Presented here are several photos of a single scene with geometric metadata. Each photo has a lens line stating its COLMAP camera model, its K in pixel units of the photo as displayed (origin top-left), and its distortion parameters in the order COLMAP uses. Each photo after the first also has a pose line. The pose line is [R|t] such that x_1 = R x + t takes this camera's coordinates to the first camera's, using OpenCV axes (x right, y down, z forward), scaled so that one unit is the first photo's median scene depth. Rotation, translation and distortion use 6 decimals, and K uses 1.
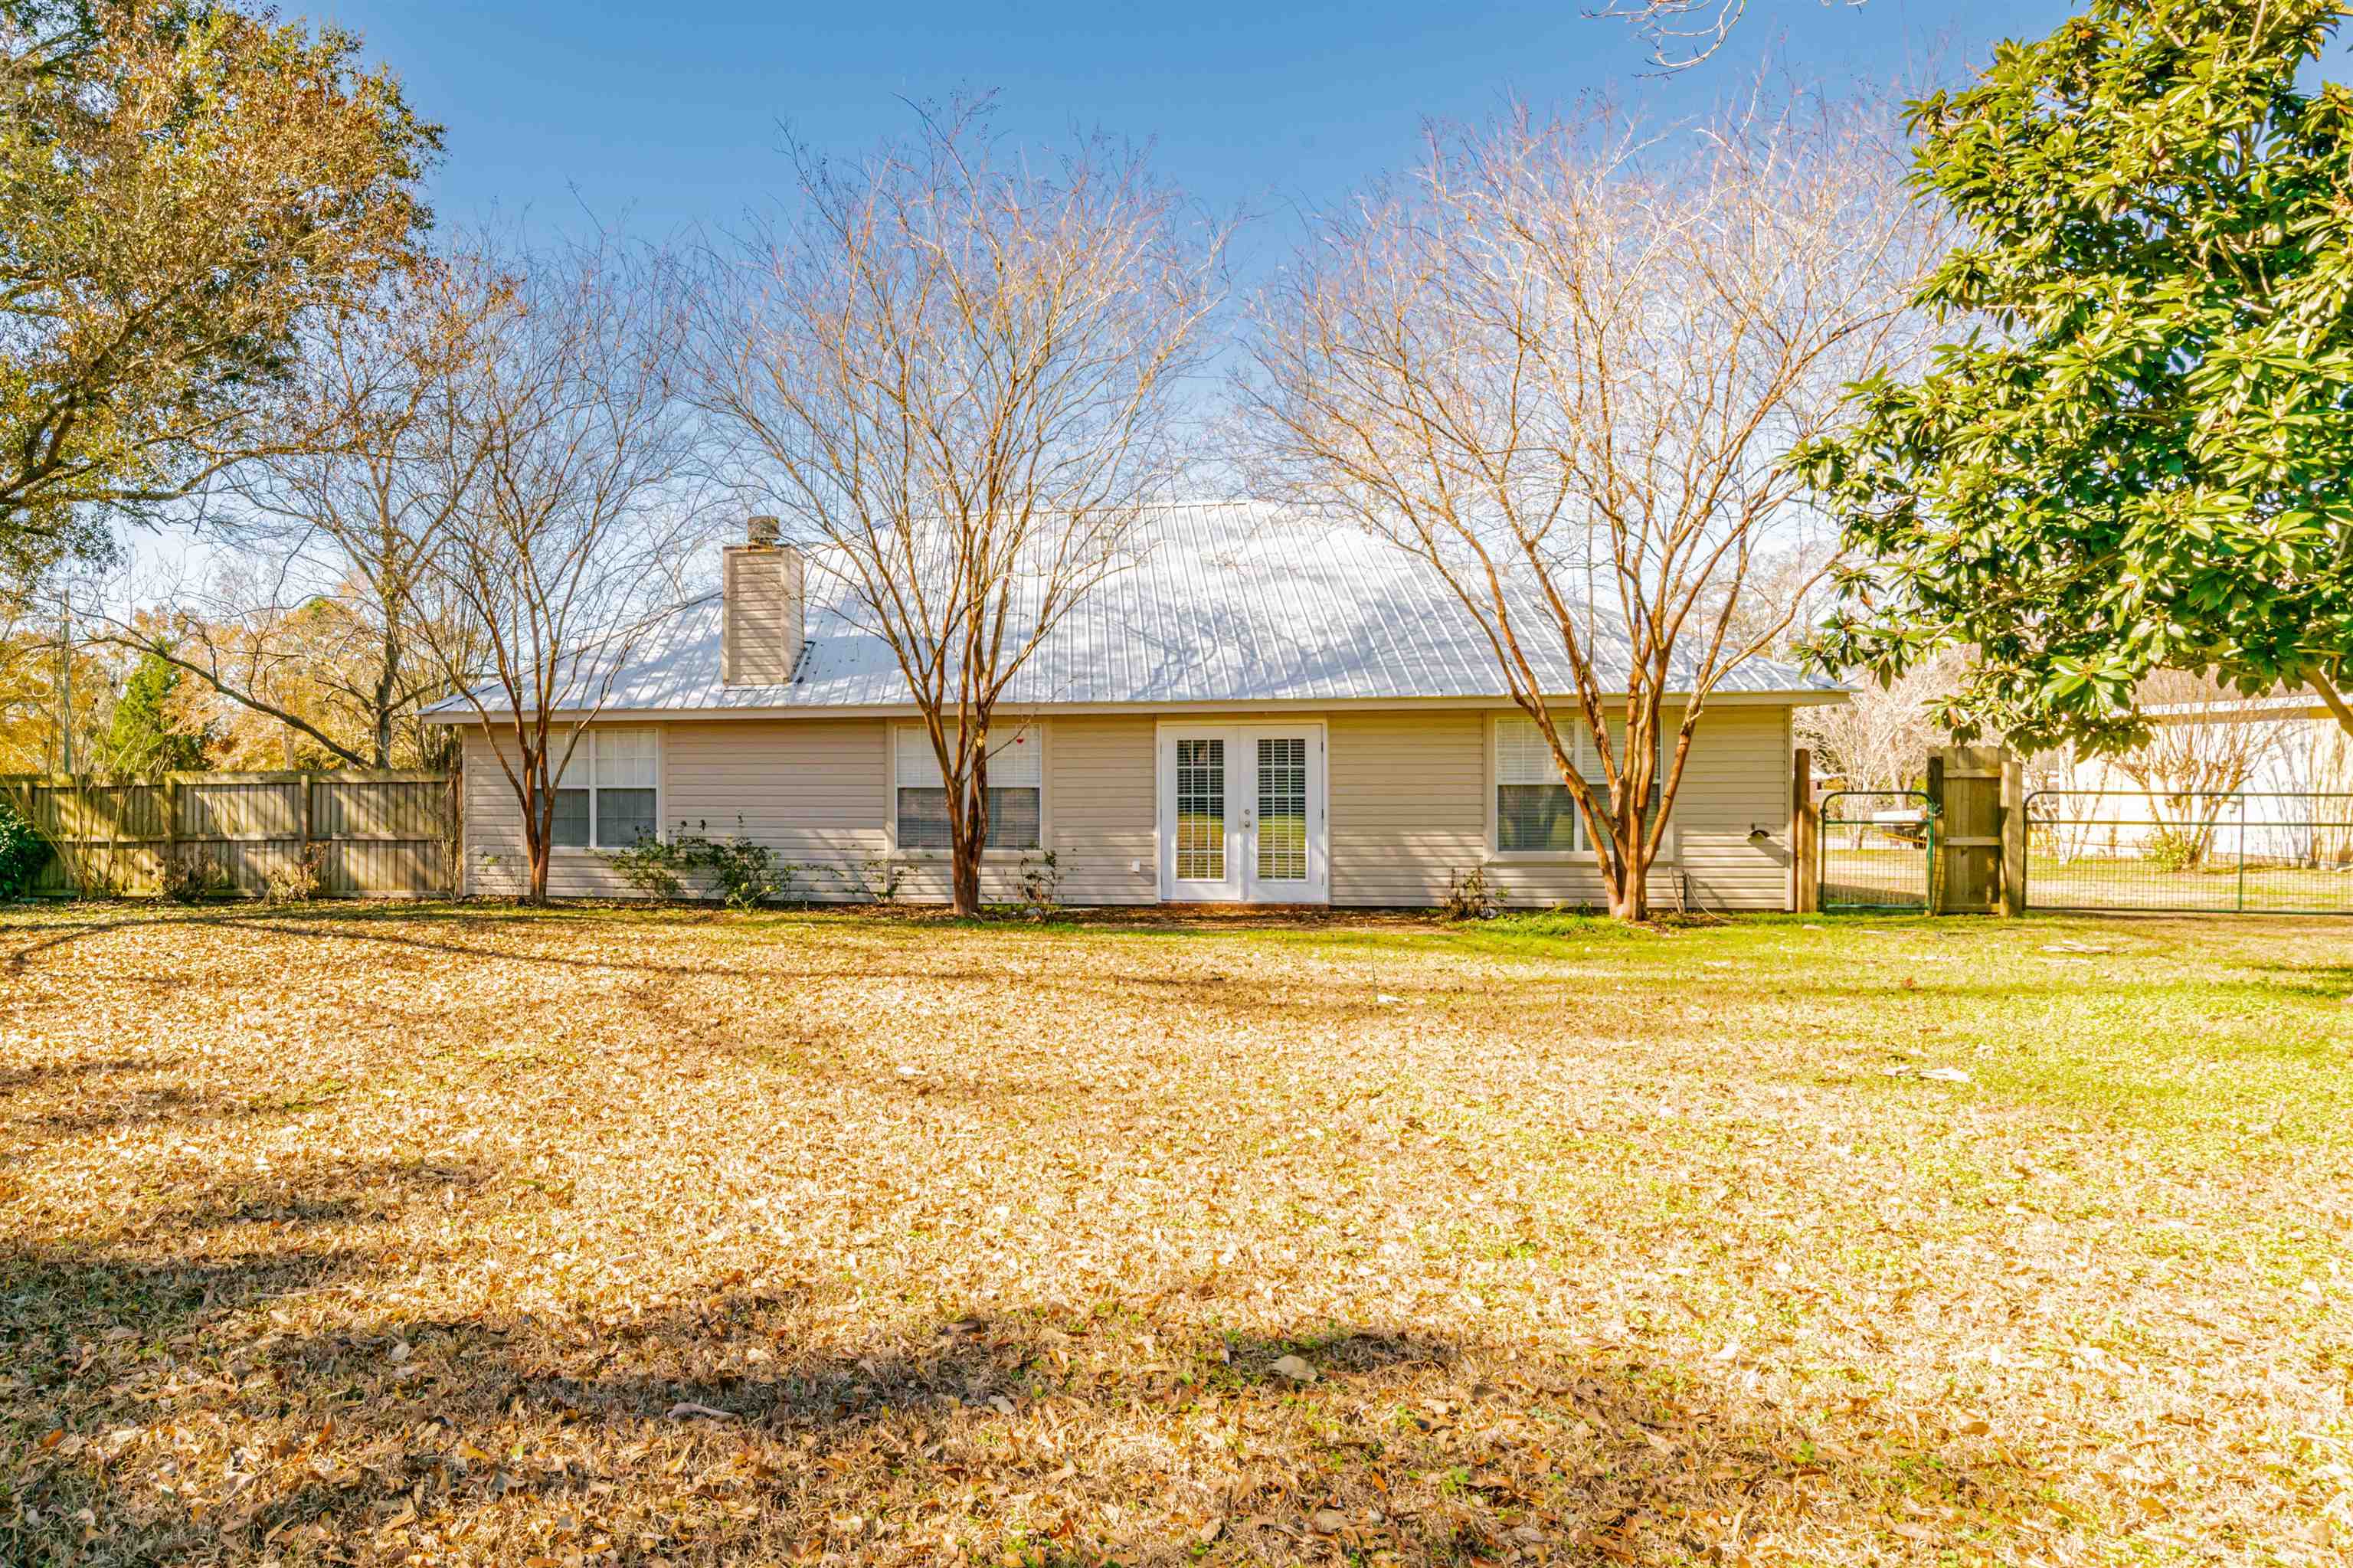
lens RADIAL K [[1230.5, 0, 1175.5], [0, 1230.5, 770.7], [0, 0, 1]] dist [-0.028009, 0.002071]
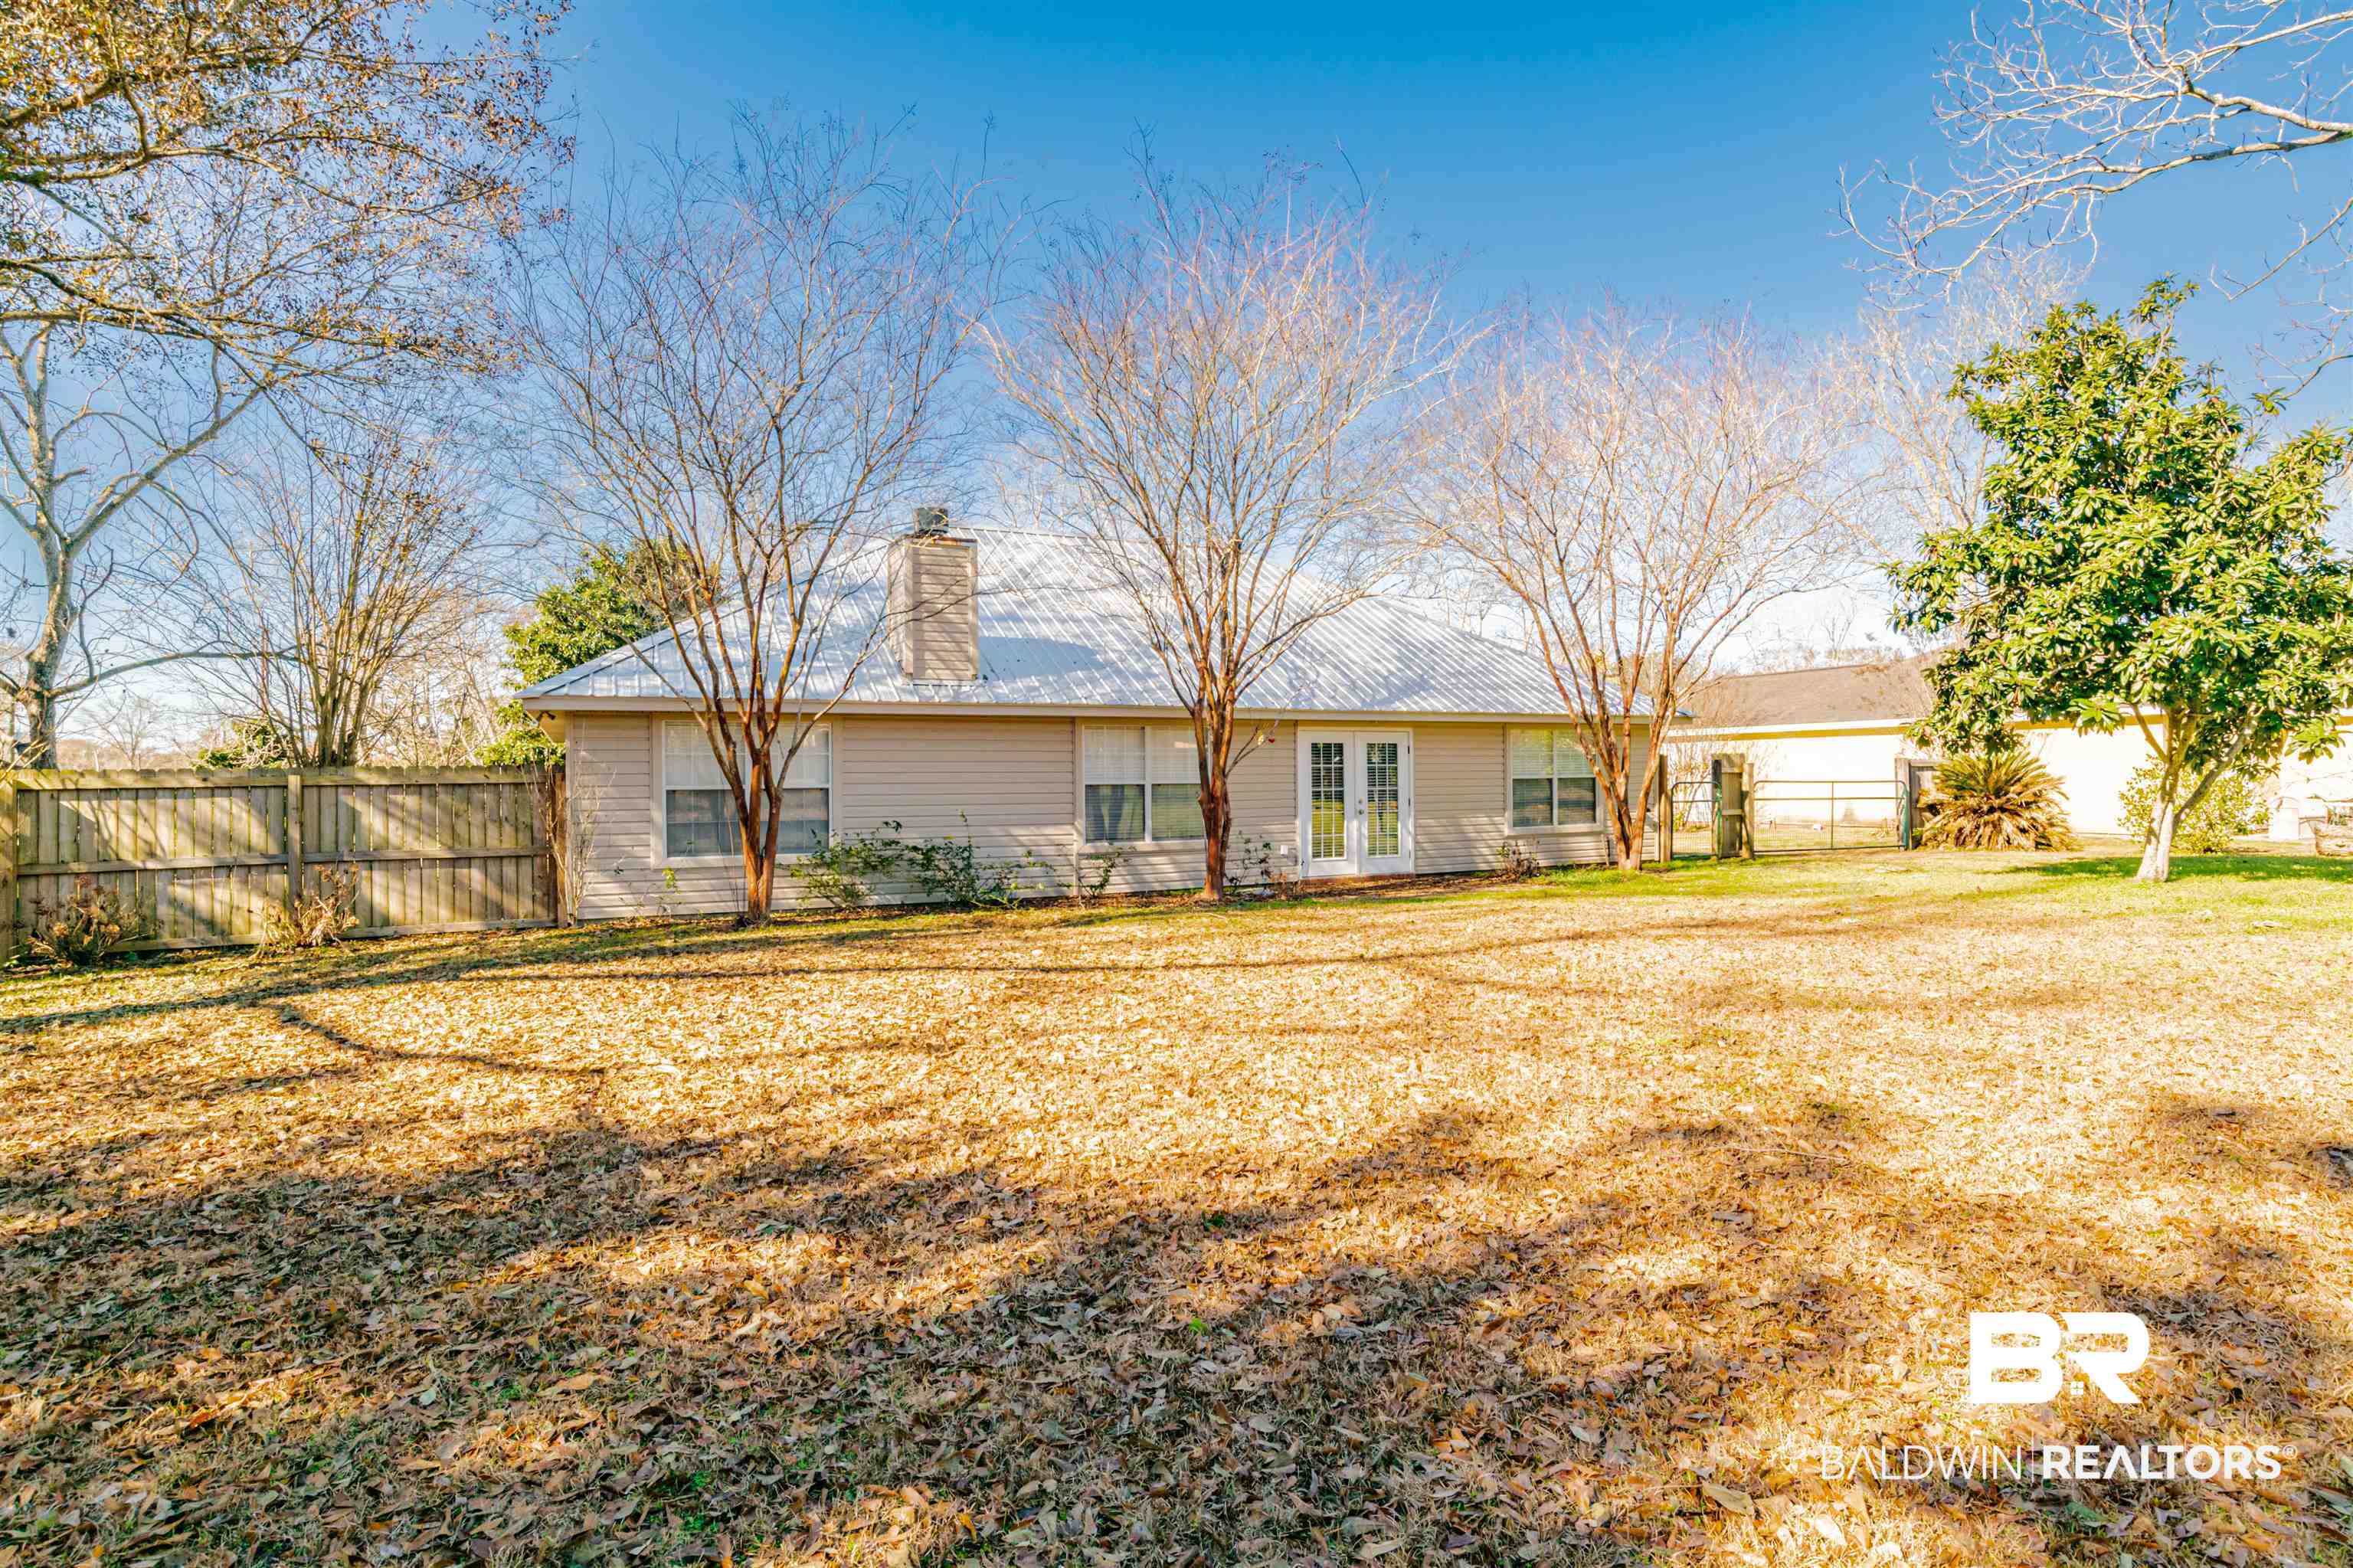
lens RADIAL K [[1230.5, 0, 1175.5], [0, 1230.5, 770.7], [0, 0, 1]] dist [-0.028009, 0.002071]
pose [[0.813939, -0.001149, 0.580949, -0.800704], [0.001875, 0.999998, -0.000649, 0.002725], [-0.580947, 0.001617, 0.813940, 0.106555]]
